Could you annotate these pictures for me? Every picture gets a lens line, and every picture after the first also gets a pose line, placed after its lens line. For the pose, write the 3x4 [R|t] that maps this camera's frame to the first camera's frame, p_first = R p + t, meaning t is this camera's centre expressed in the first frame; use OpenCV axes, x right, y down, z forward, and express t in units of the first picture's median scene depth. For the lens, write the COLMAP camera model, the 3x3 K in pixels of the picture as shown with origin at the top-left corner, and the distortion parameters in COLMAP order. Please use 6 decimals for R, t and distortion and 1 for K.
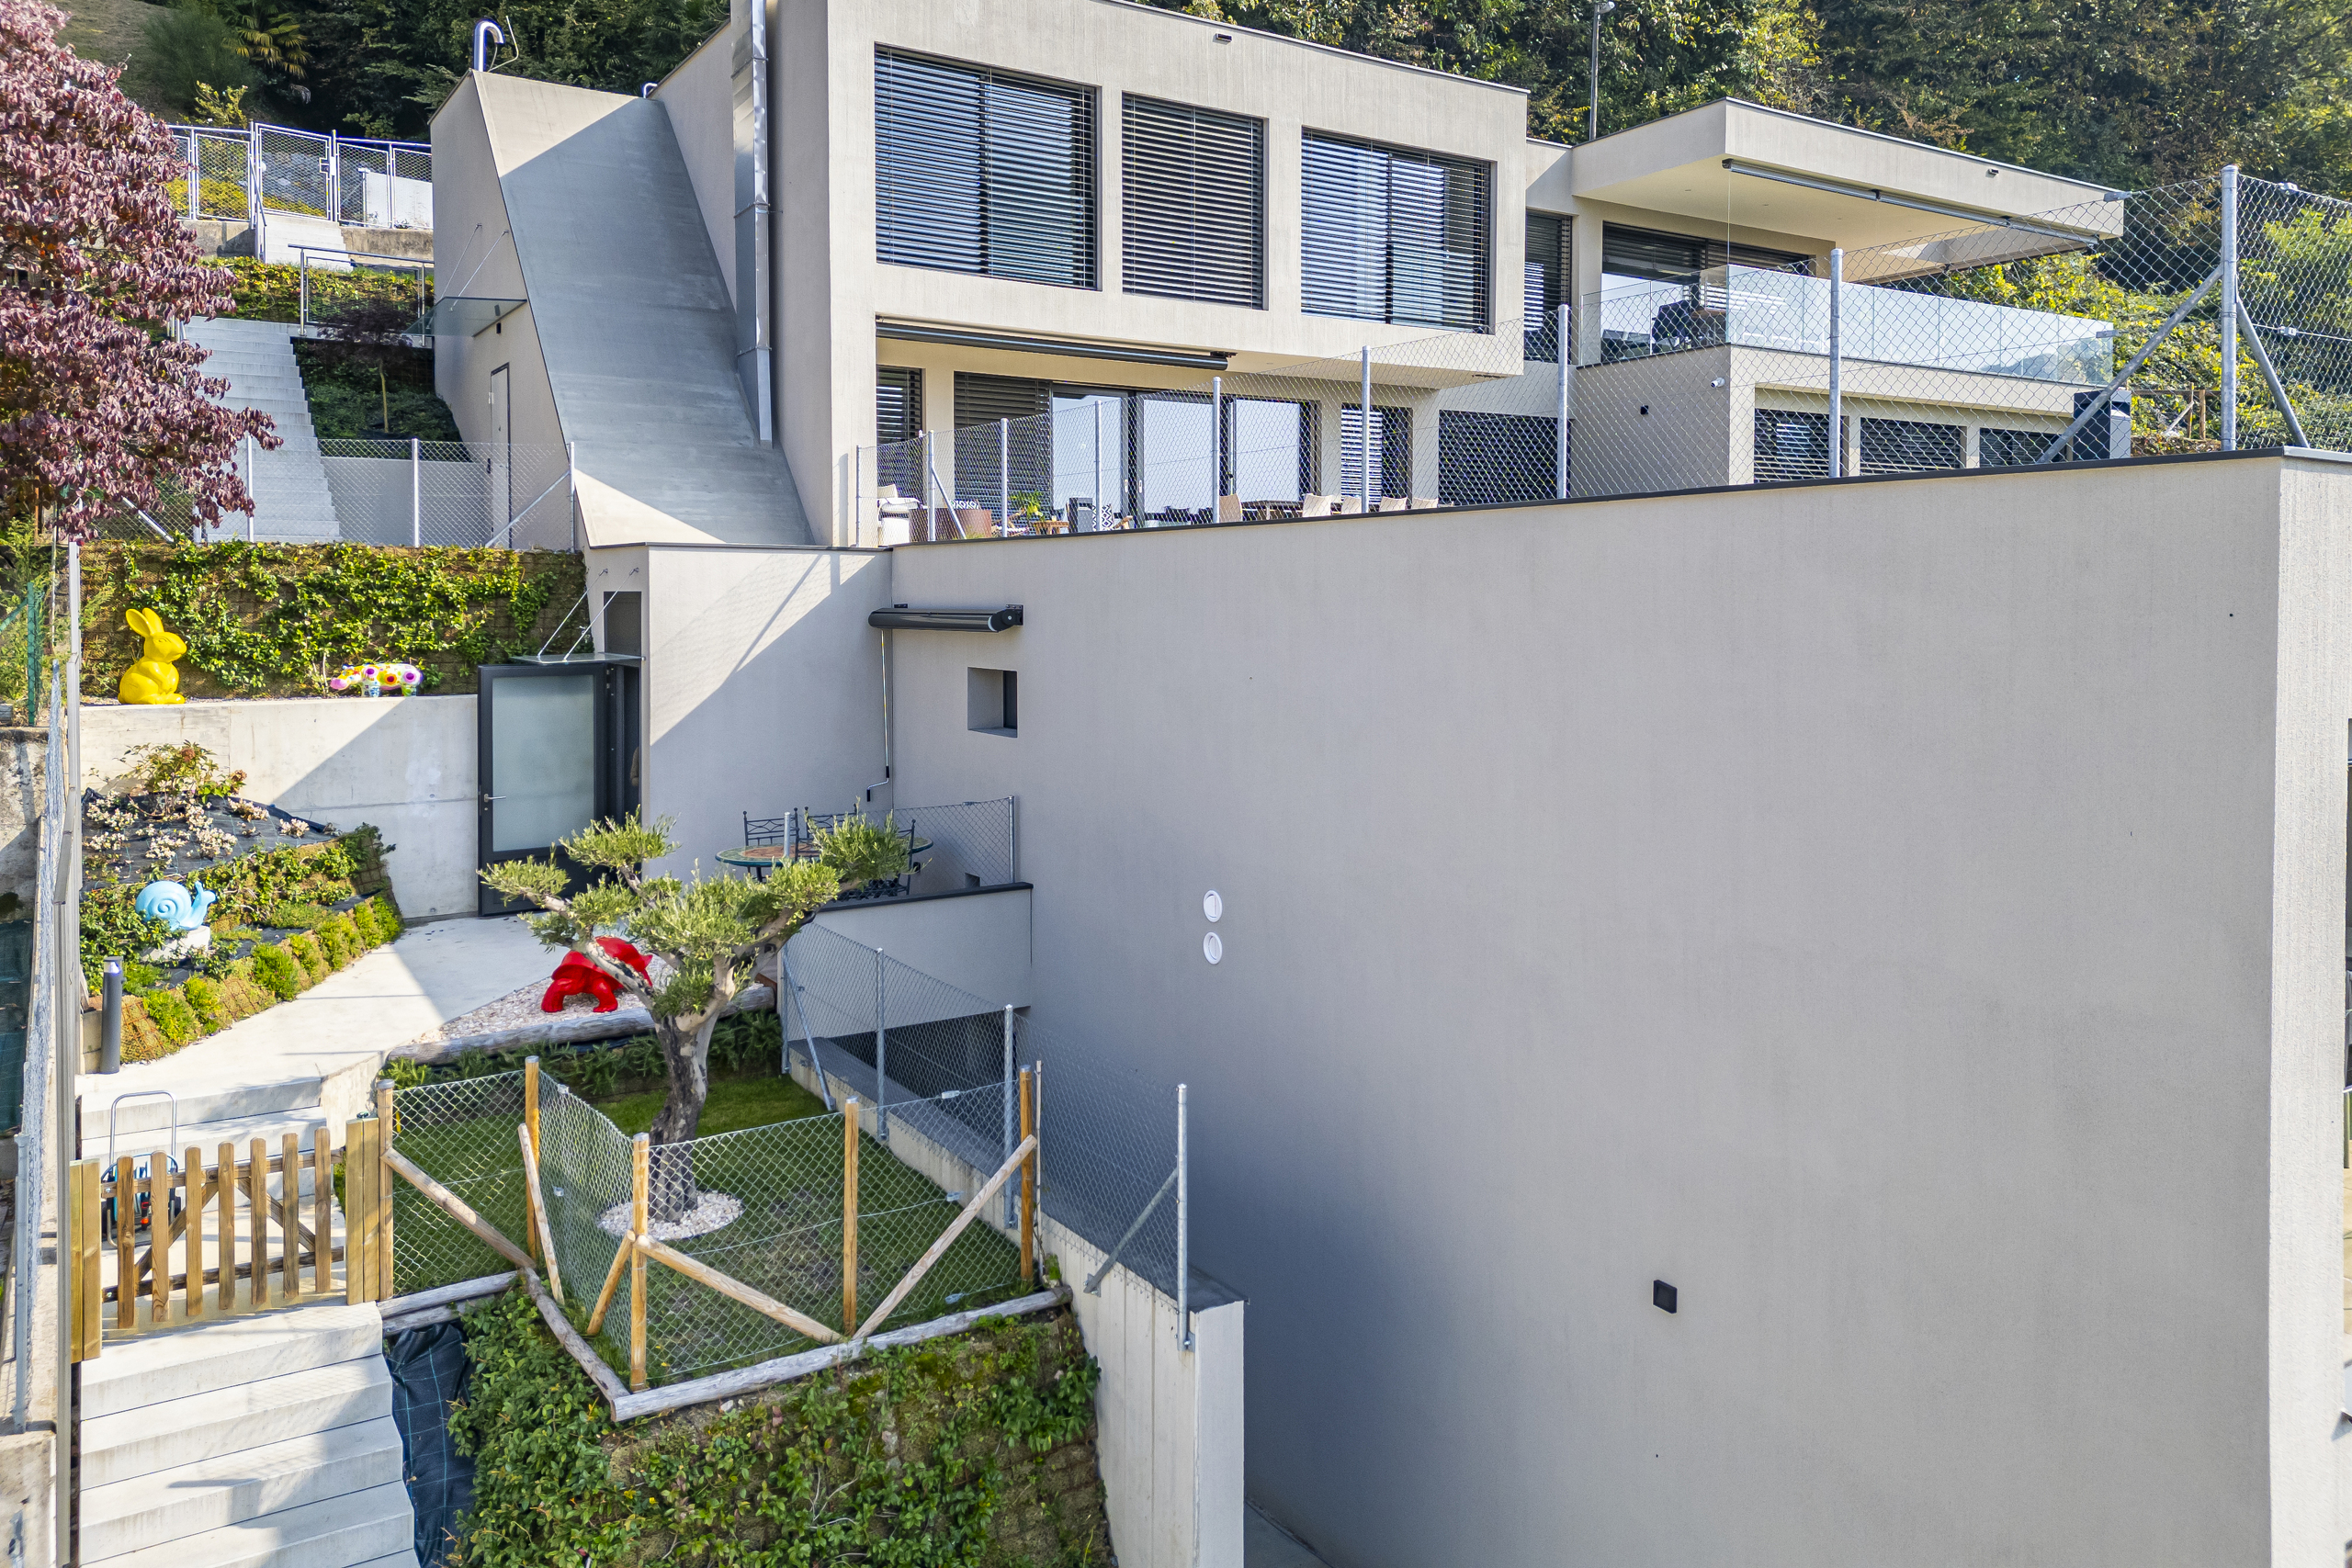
lens RADIAL K [[1603.6, 0, 1192.8], [0, 1603.6, 795.6], [0, 0, 1]] dist [0.058475, -0.036792]
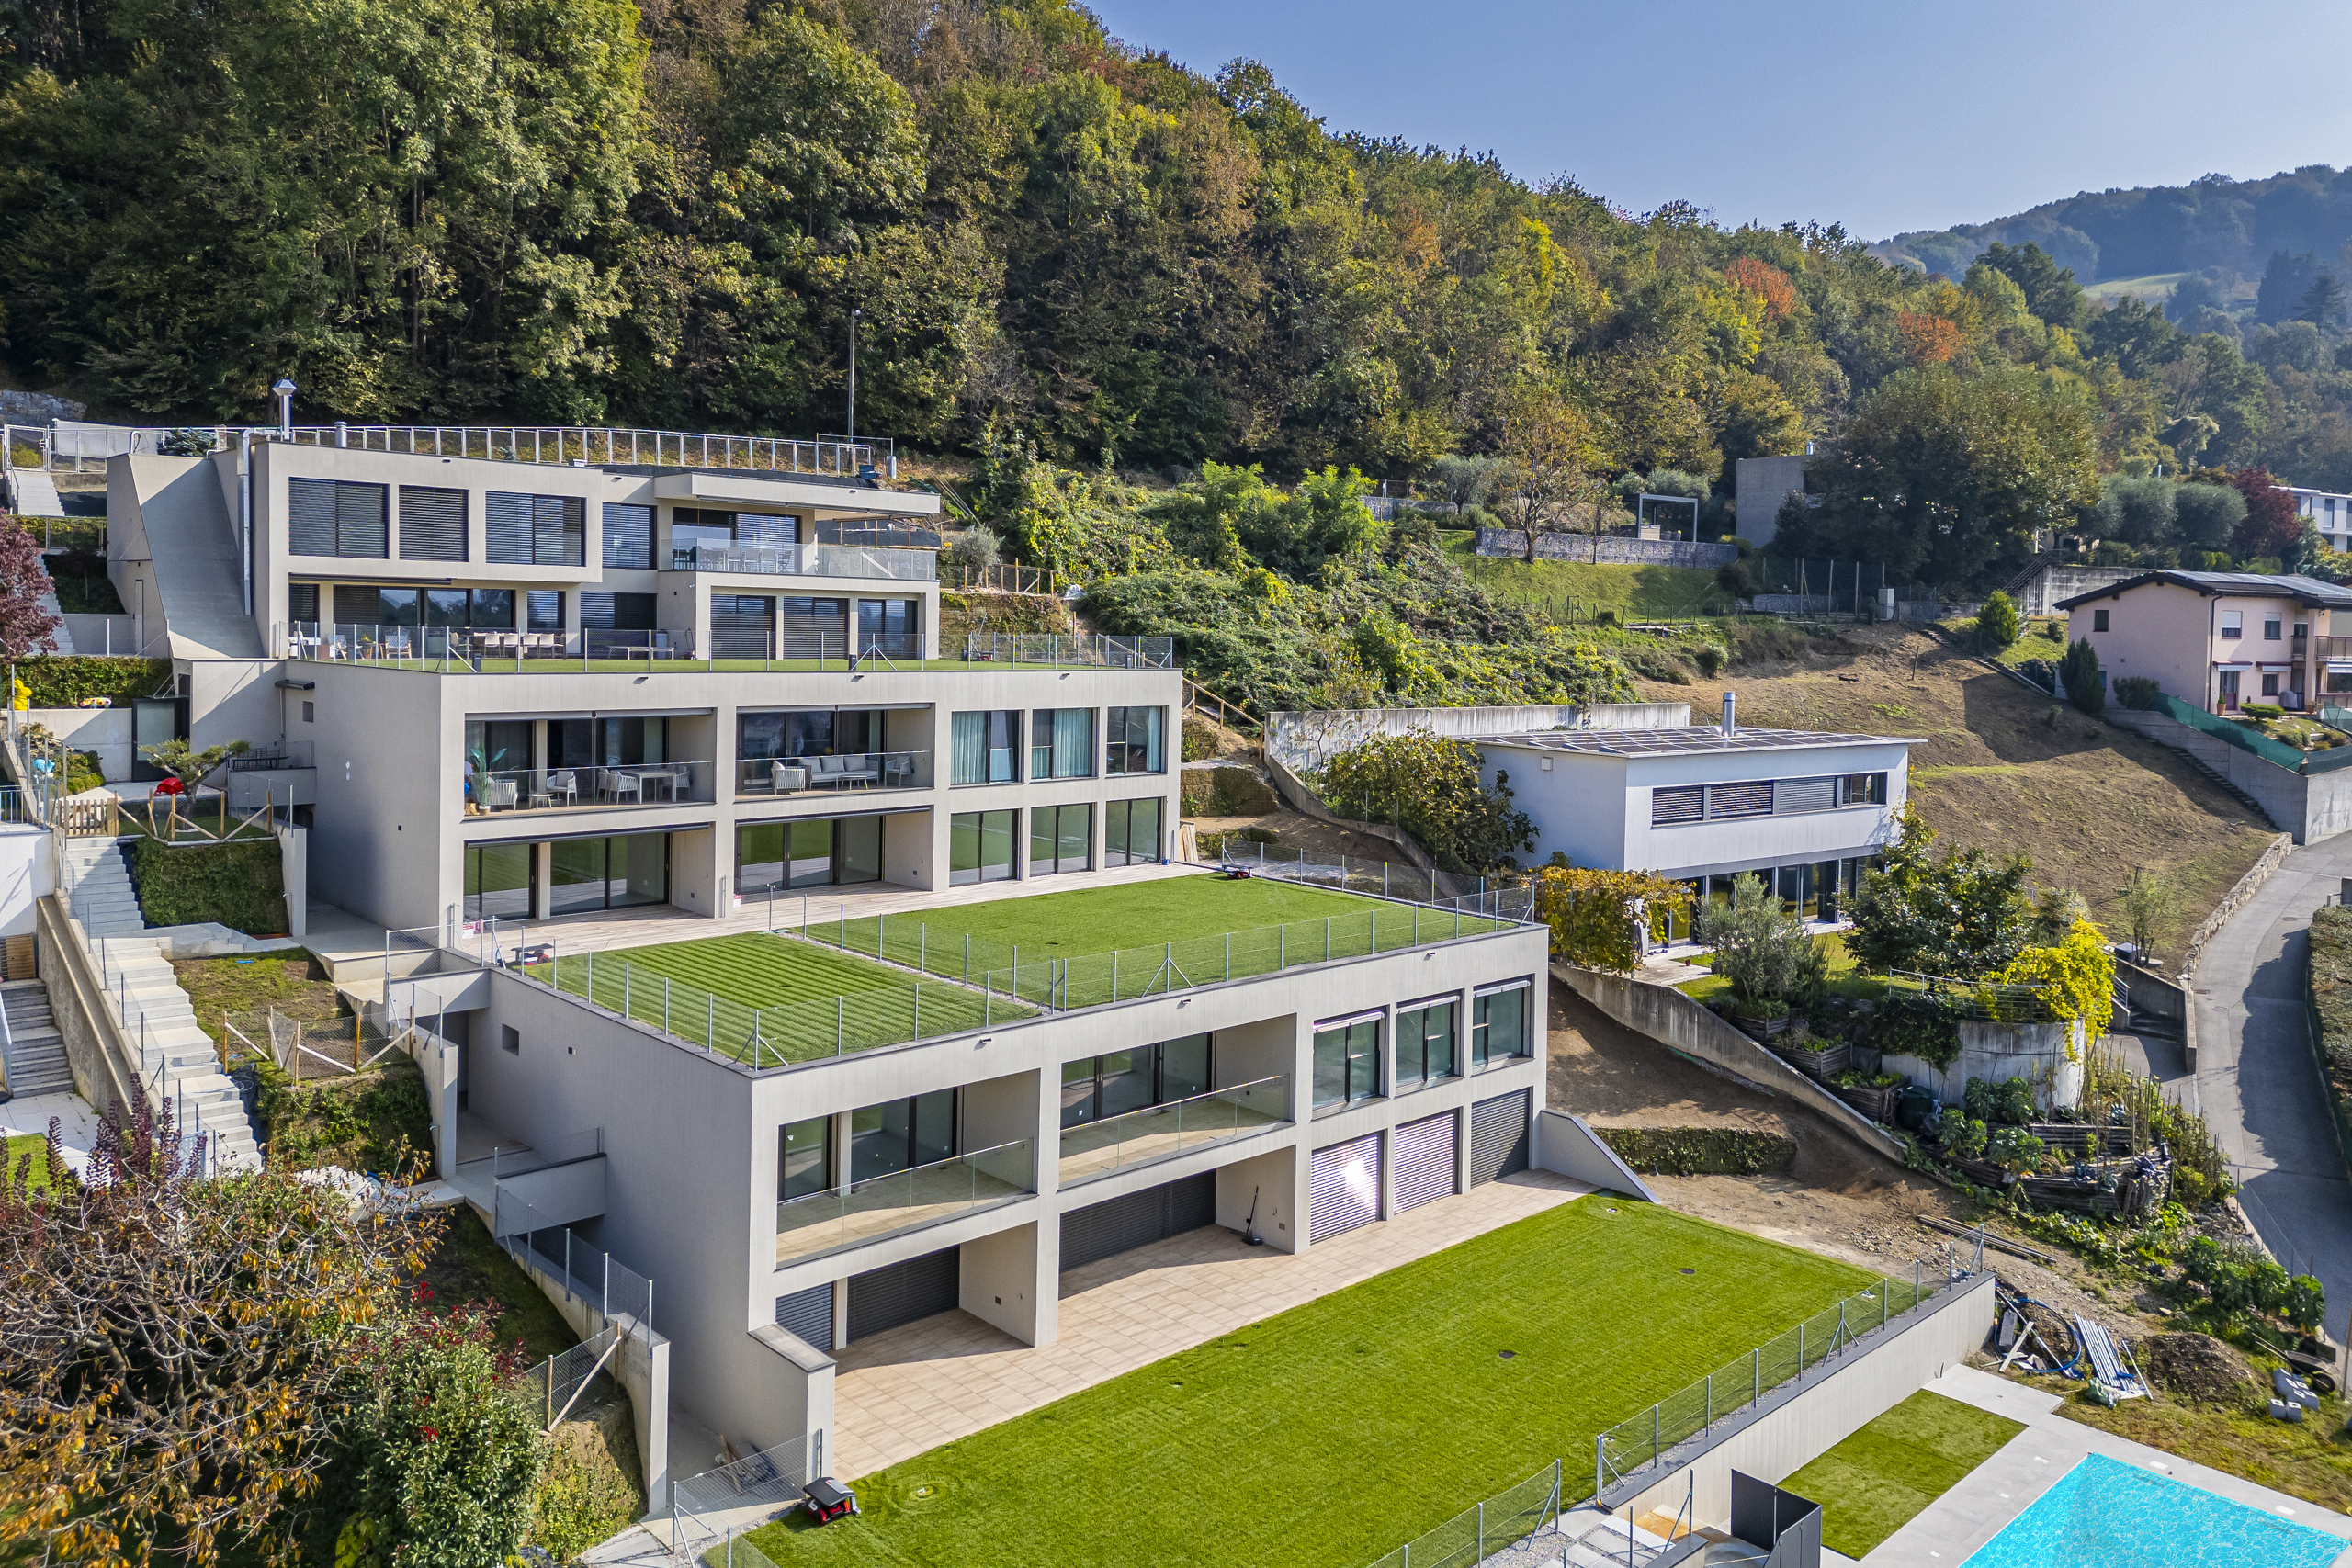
lens RADIAL K [[1603.6, 0, 1145.8], [0, 1603.6, 792.6], [0, 0, 1]] dist [0.058475, -0.036792]
pose [[0.987560, -0.000240, 0.157245, 0.922168], [0.002989, 0.999847, -0.017246, 0.149075], [-0.157217, 0.017502, 0.987409, -2.237572]]
